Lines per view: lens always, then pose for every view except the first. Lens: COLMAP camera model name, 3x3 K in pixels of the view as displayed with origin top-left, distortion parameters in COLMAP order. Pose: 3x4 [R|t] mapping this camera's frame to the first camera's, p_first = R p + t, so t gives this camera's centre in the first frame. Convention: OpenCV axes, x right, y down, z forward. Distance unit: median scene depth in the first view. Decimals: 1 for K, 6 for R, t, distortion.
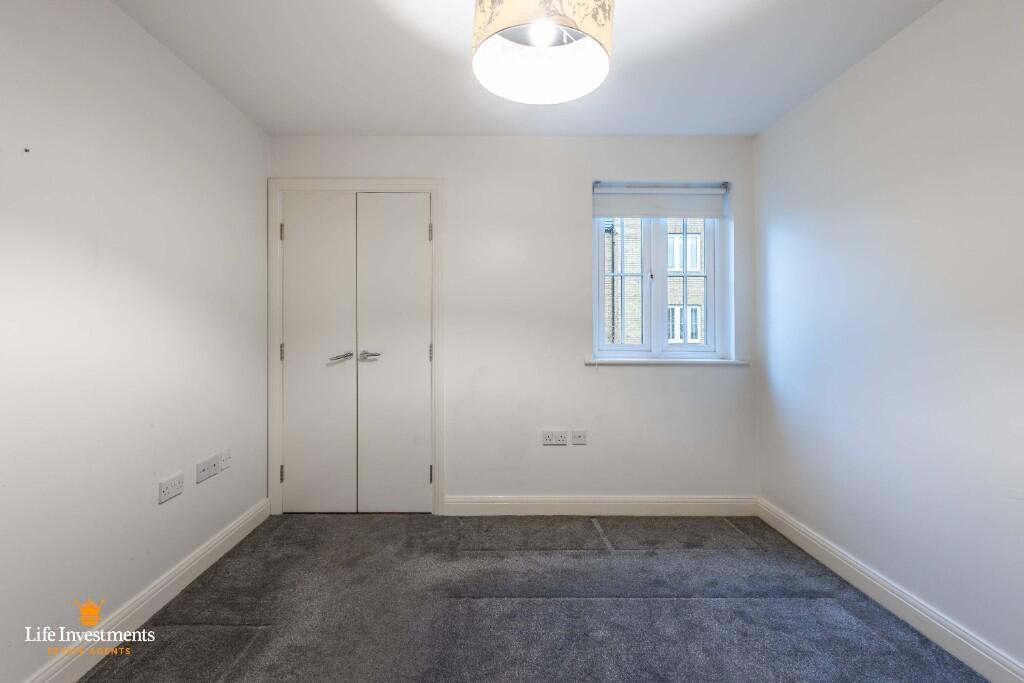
lens RADIAL K [[500.7, 0, 507.3], [0, 500.7, 323.3], [0, 0, 1]] dist [-0.000502, -0.000319]
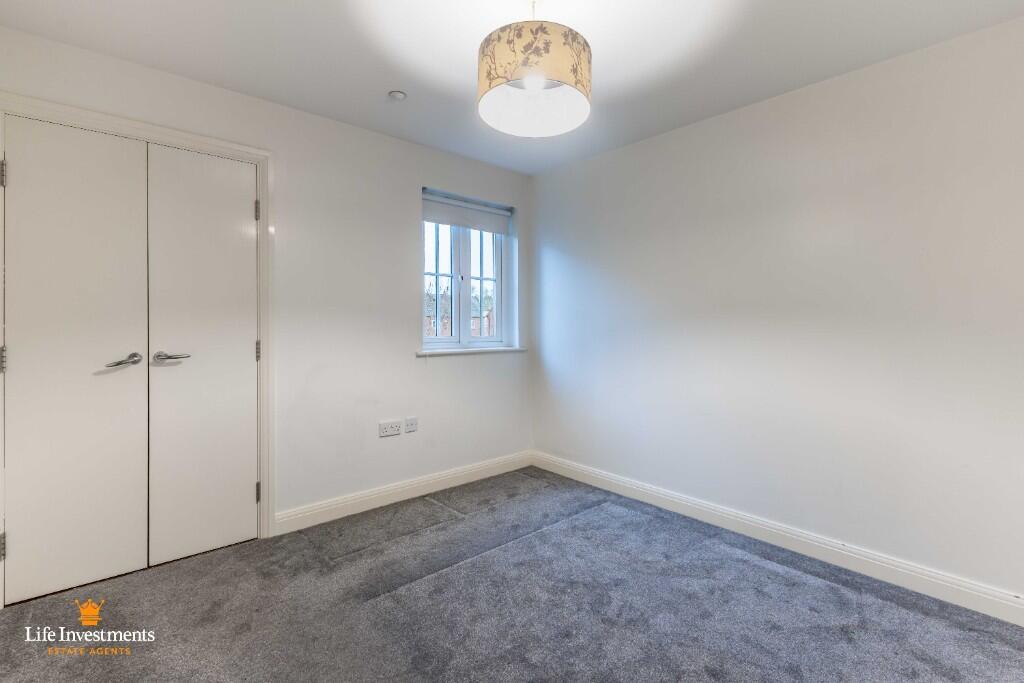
lens RADIAL K [[500.7, 0, 507.3], [0, 500.7, 323.3], [0, 0, 1]] dist [-0.000502, -0.000319]
pose [[0.725863, 0.000075, 0.687839, -0.457362], [-0.004585, 0.999978, 0.004728, 0.005775], [-0.687824, -0.006586, 0.725848, 0.091531]]
